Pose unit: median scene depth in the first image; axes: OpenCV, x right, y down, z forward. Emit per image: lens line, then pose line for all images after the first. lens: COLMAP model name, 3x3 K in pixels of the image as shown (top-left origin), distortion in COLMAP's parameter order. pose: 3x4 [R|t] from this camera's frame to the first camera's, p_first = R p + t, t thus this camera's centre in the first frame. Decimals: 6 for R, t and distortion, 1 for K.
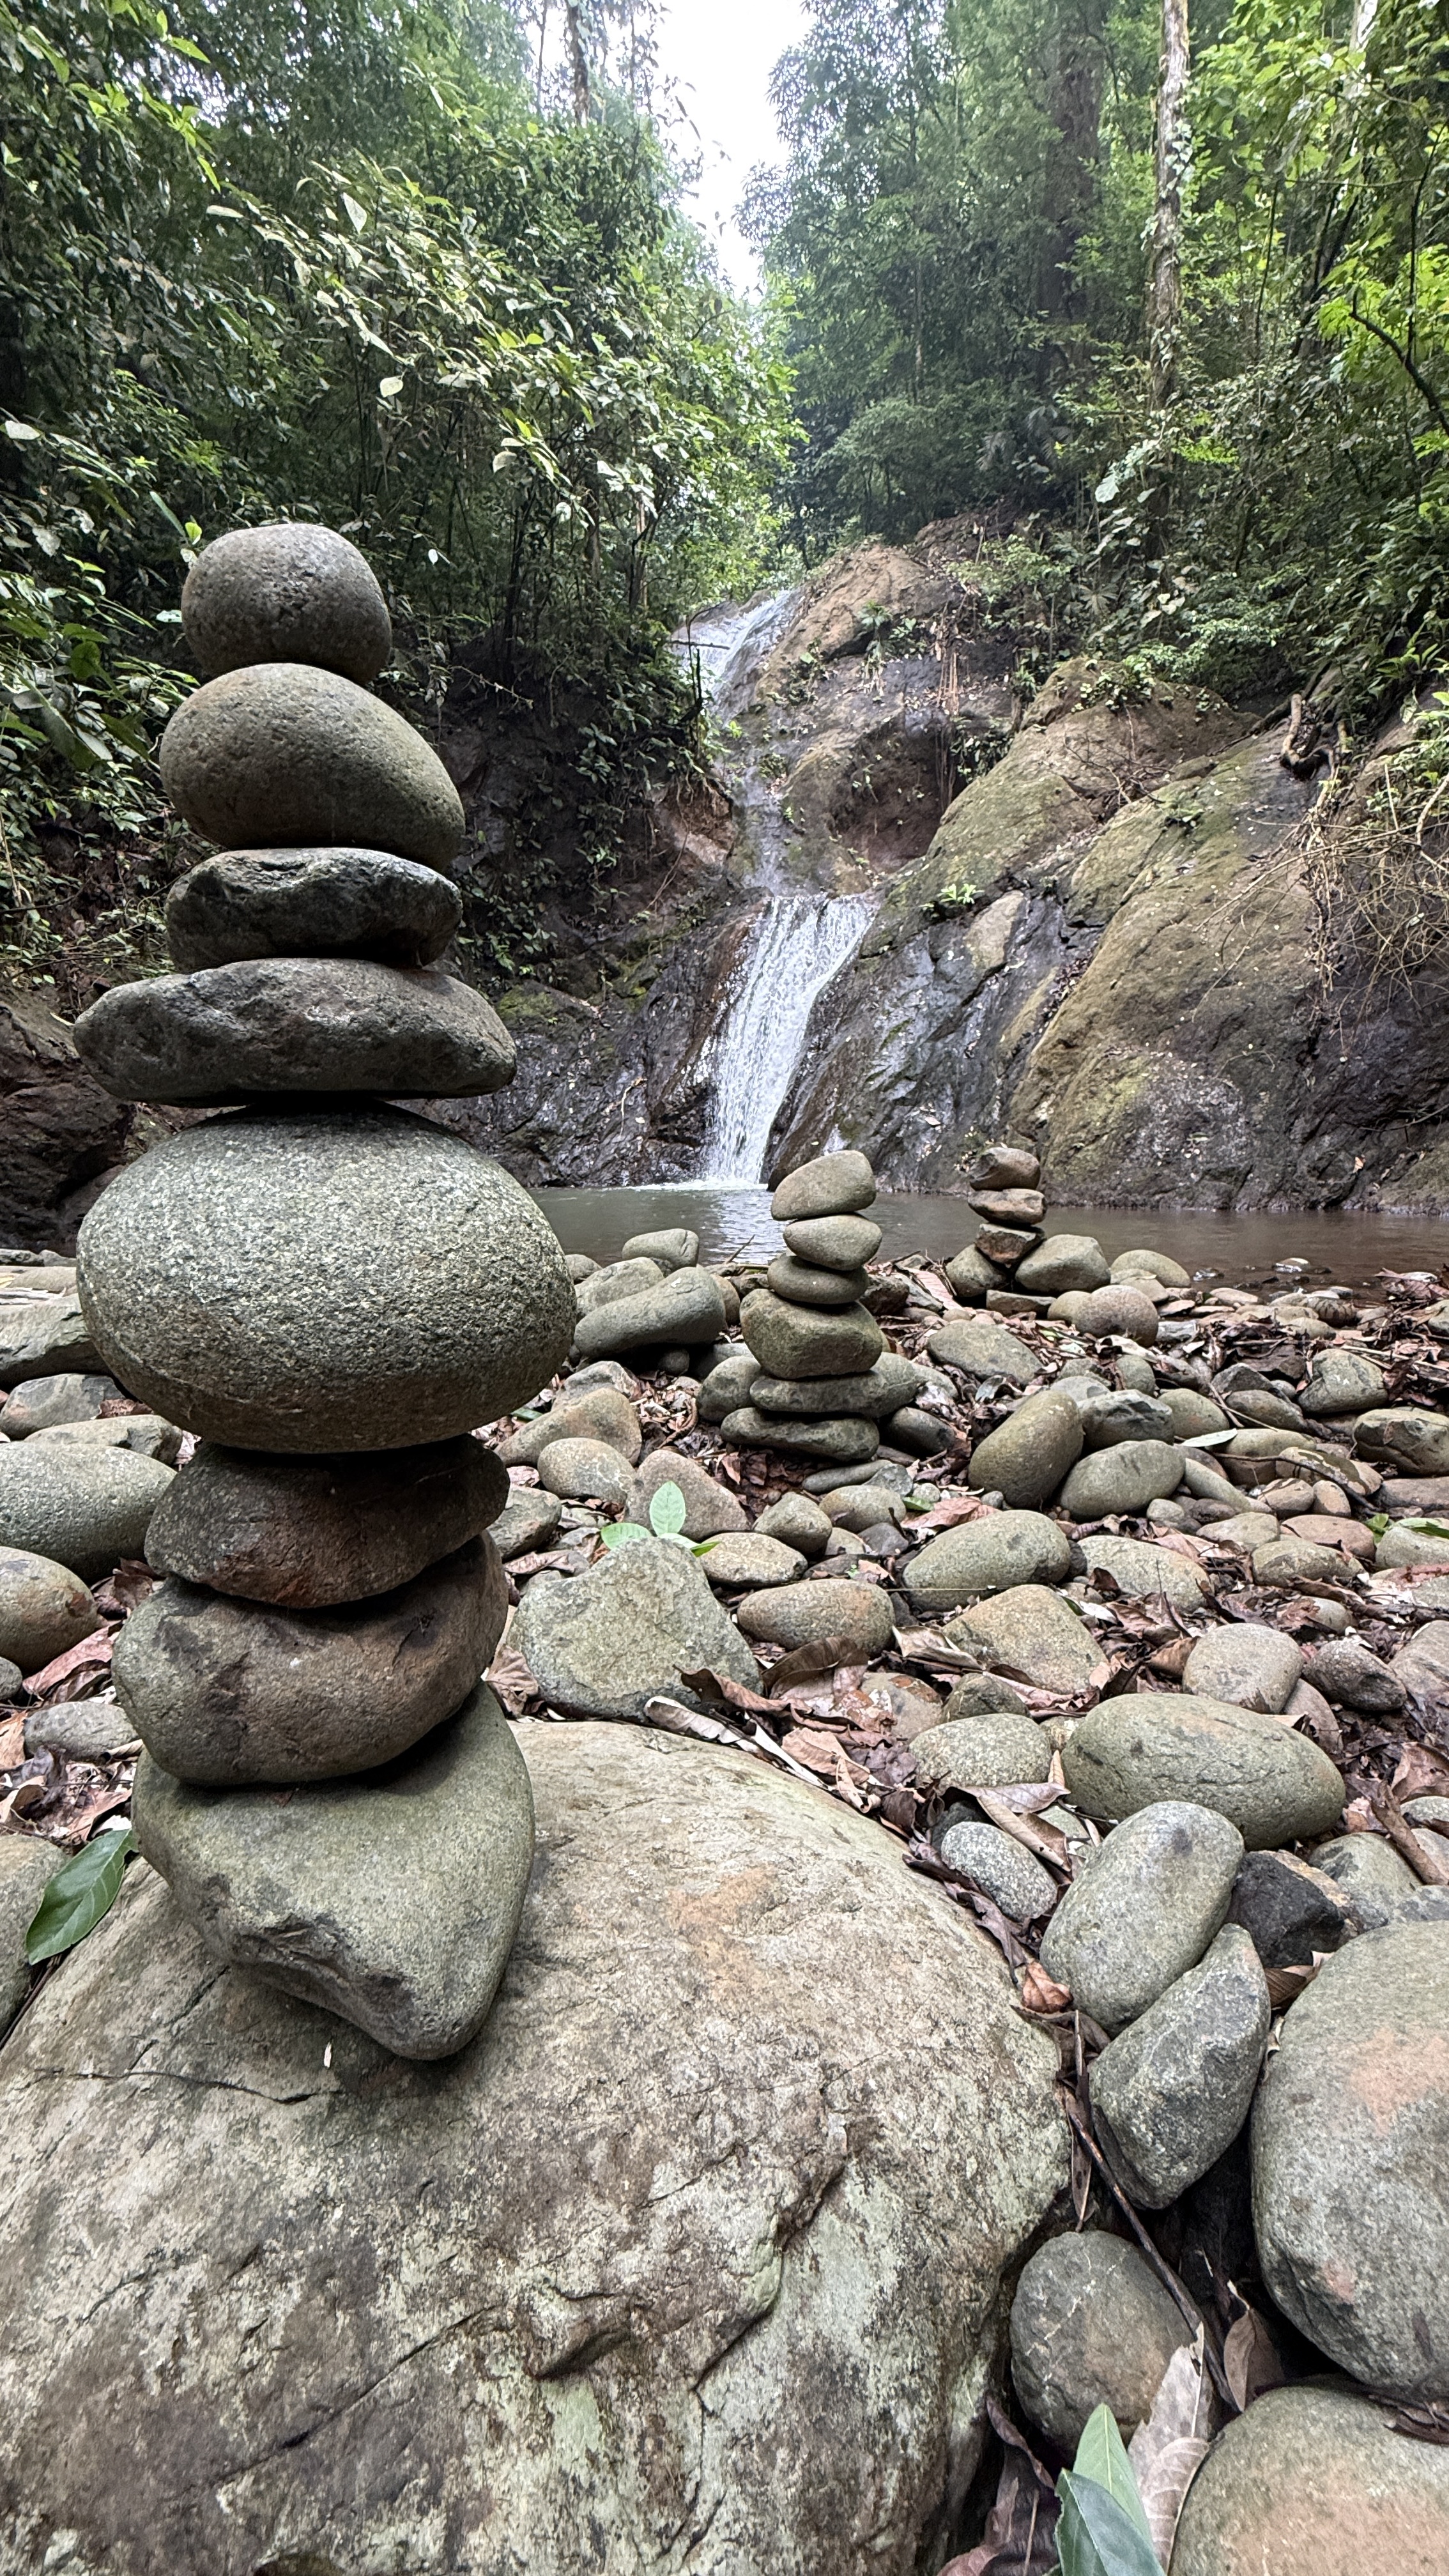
lens RADIAL K [[1025.0, 0, 717.6], [0, 1025.0, 1284.9], [0, 0, 1]] dist [0.000659, -0.000172]
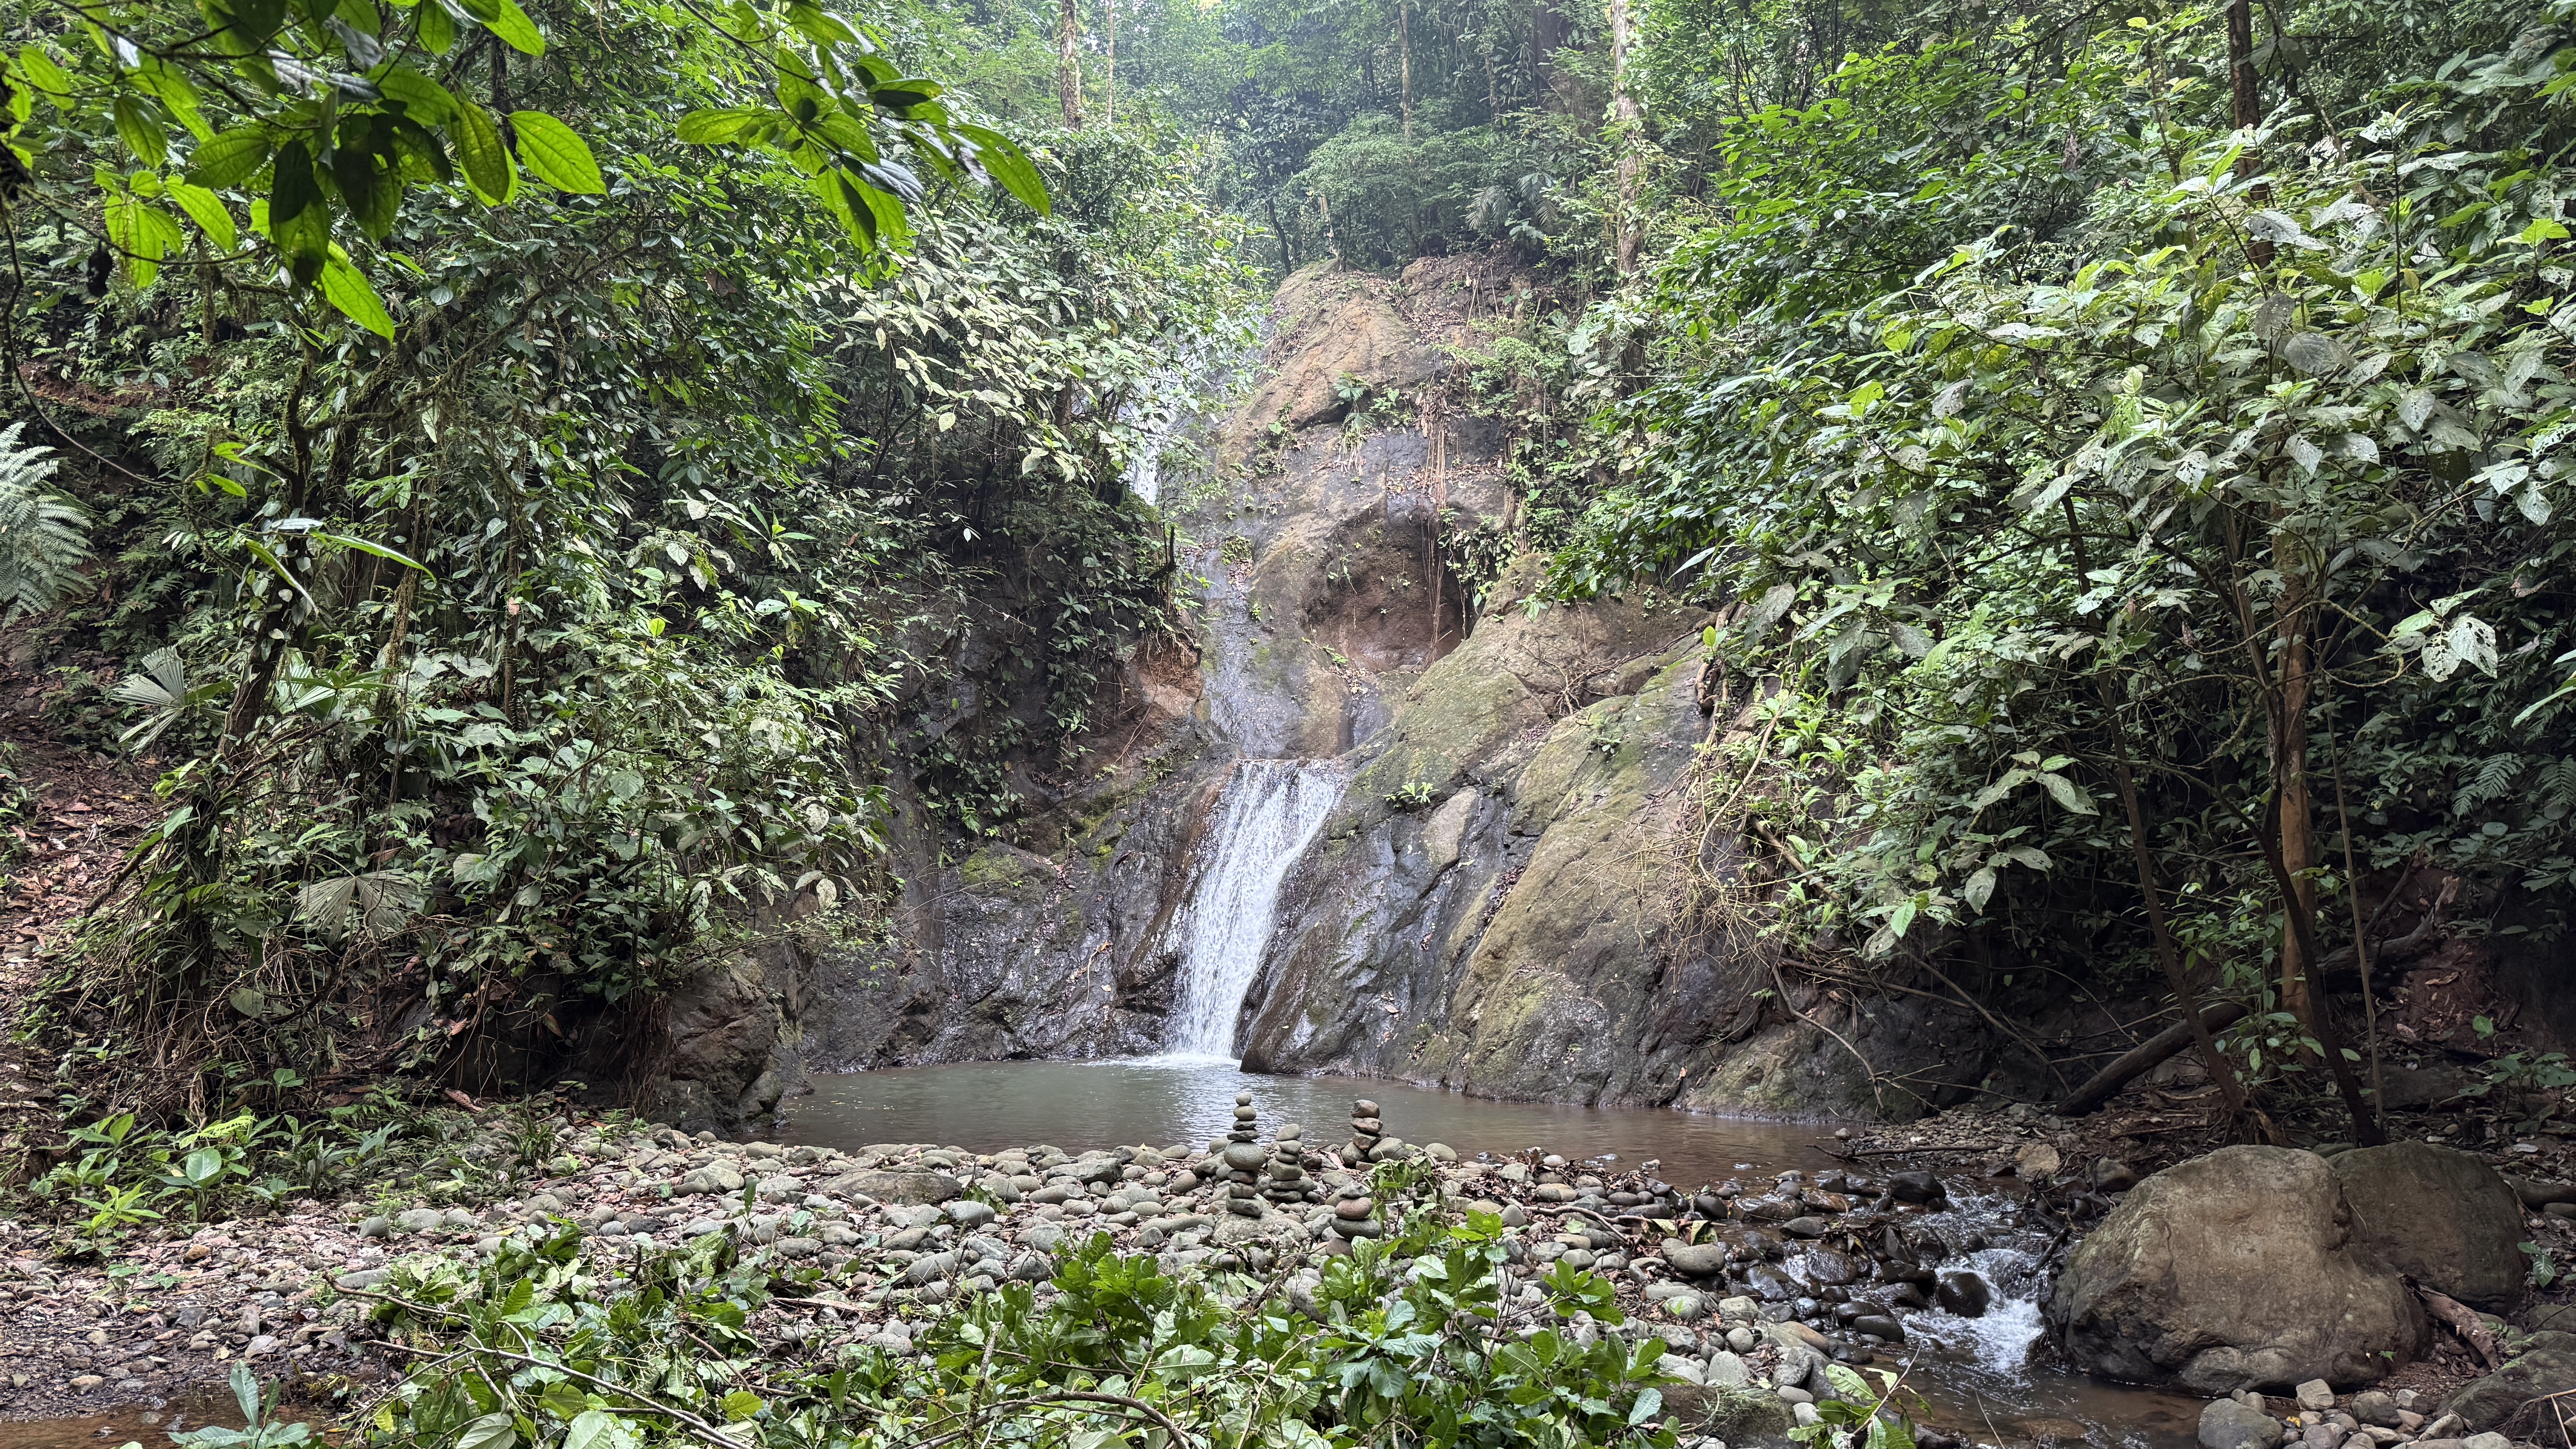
lens RADIAL K [[1784.9, 0, 1286.9], [0, 1784.9, 731.9], [0, 0, 1]] dist [0.147397, -0.203876]
pose [[0.995349, 0.023946, 0.093308, -0.071211], [-0.001199, 0.971616, -0.236560, 0.005718], [-0.096325, 0.235347, 0.967126, -0.734176]]
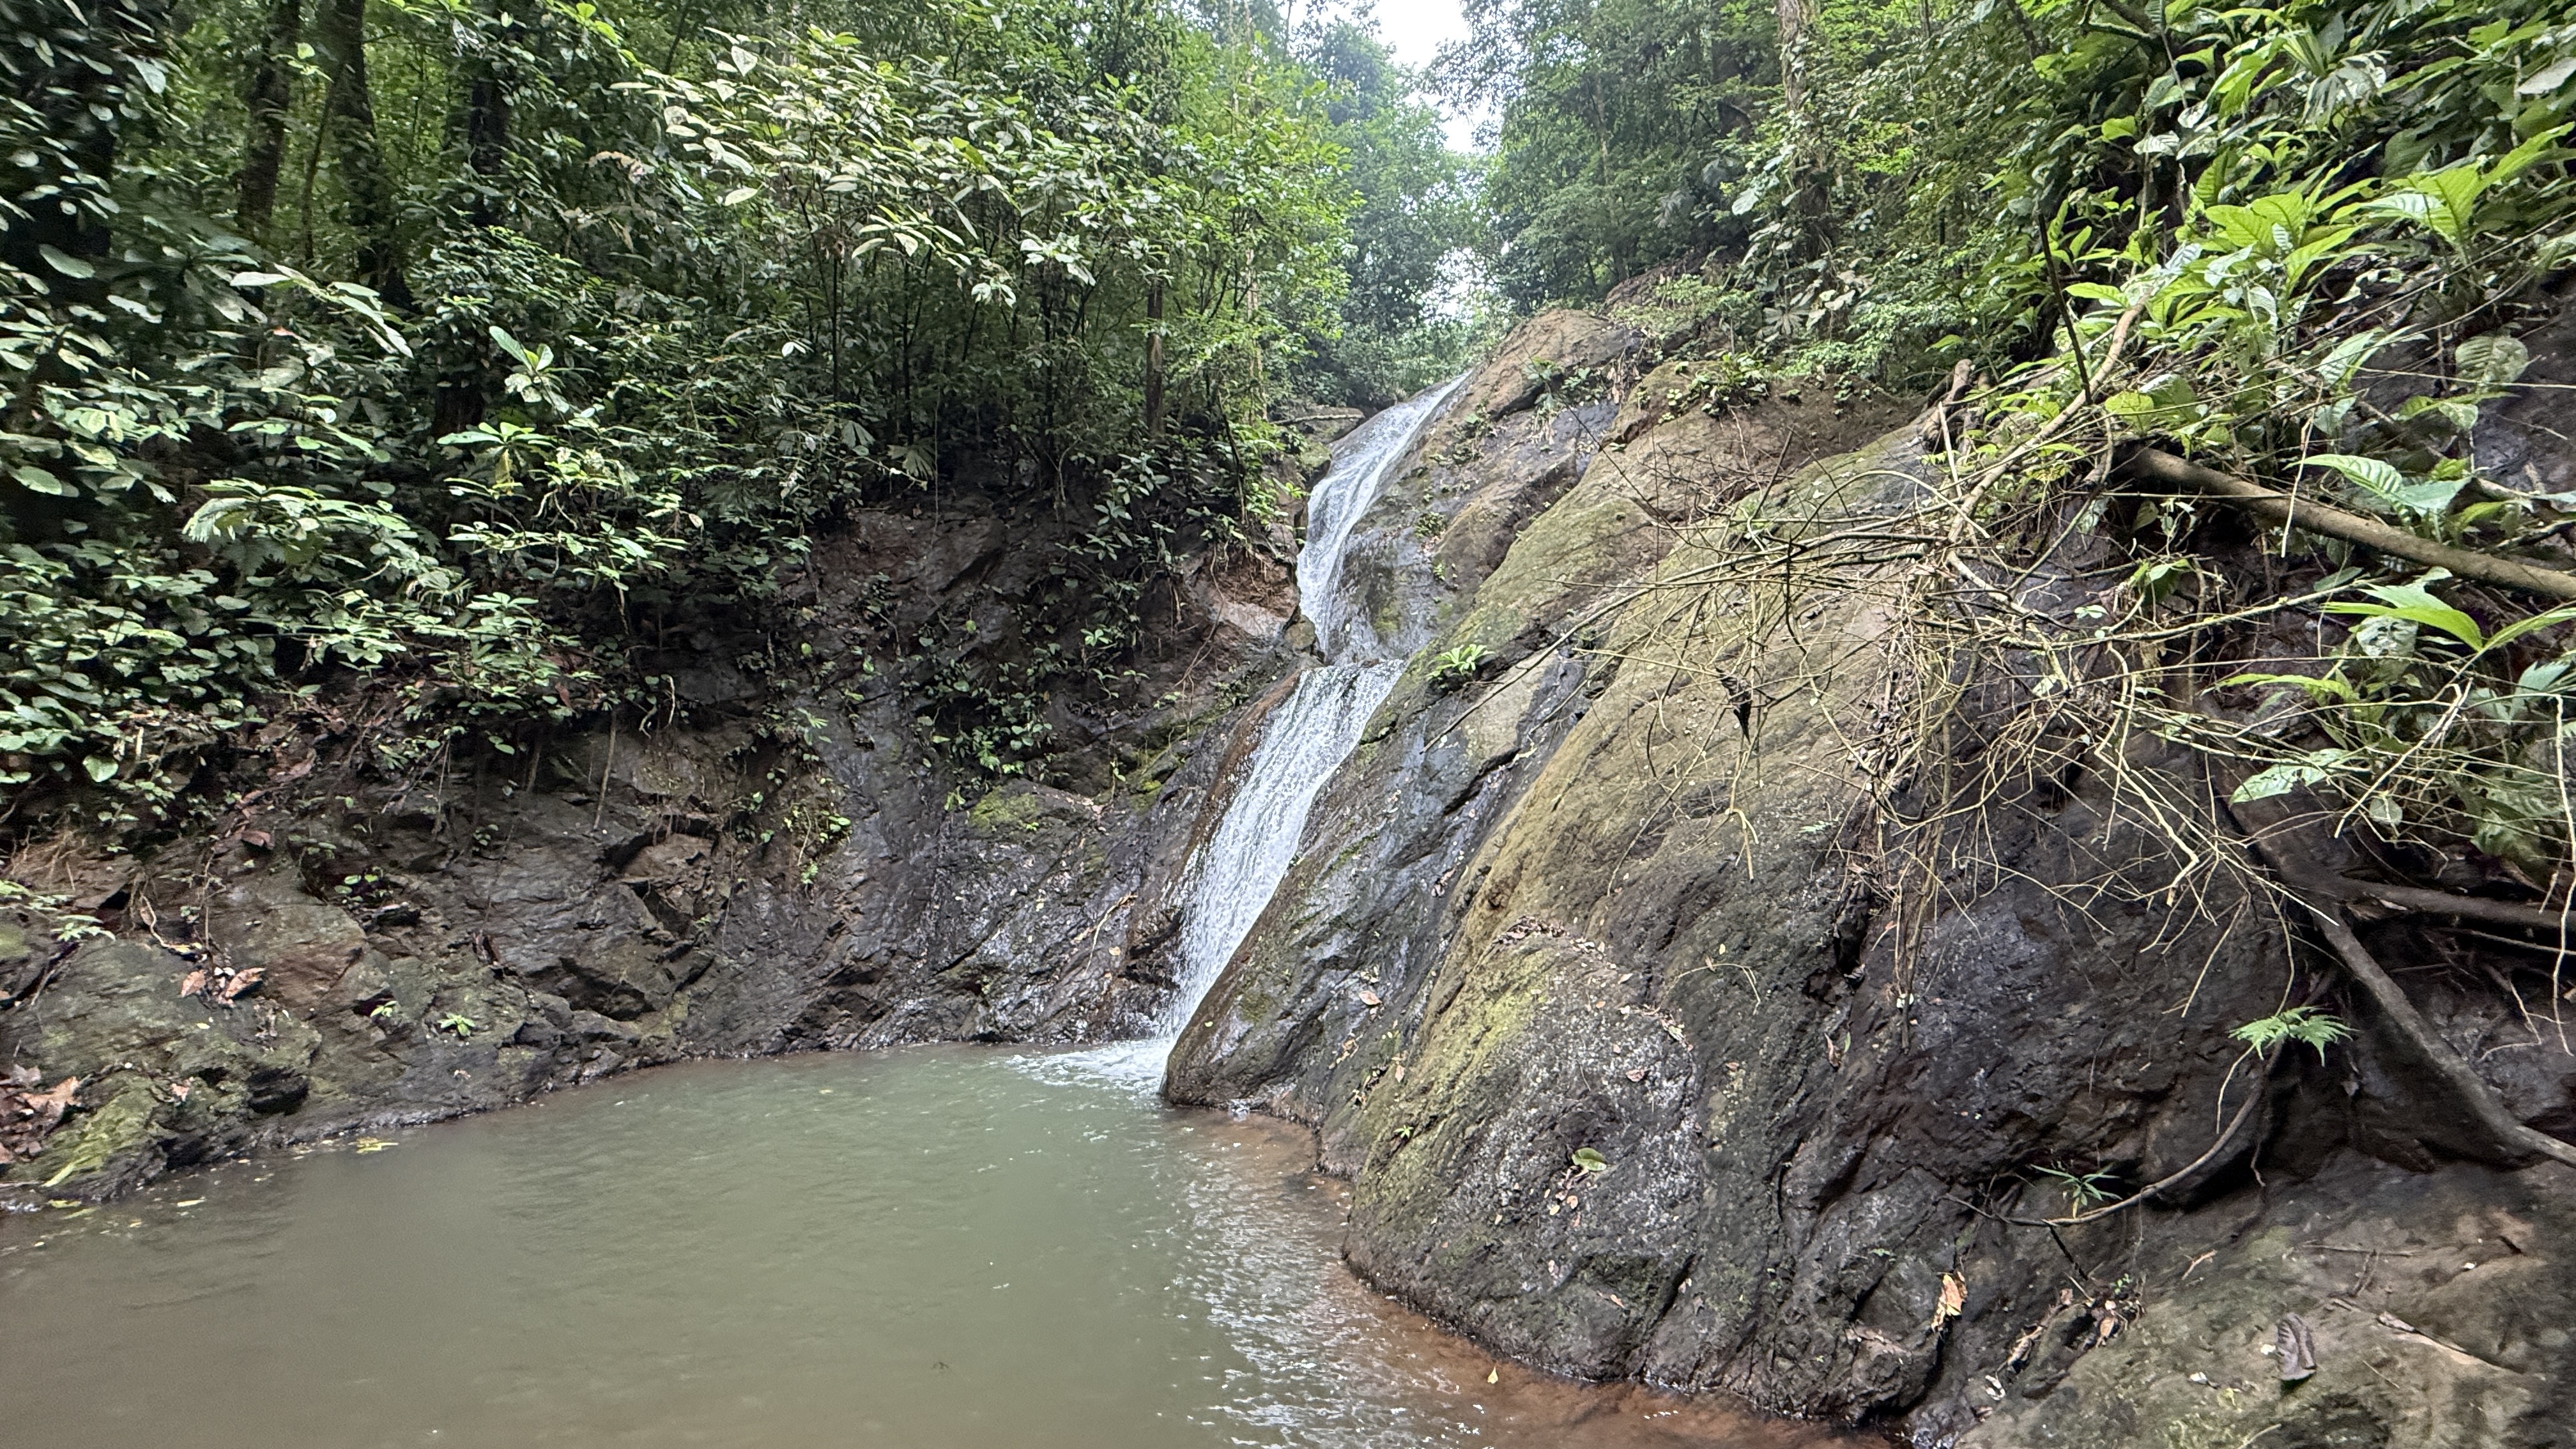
lens RADIAL K [[1017.6, 0, 1287.1], [0, 1017.6, 735.0], [0, 0, 1]] dist [0.000264, 0.000582]
pose [[0.965659, -0.045054, -0.255878, 0.262073], [-0.027864, 0.961210, -0.274405, -0.112323], [0.258316, 0.272112, 0.926946, 0.277194]]
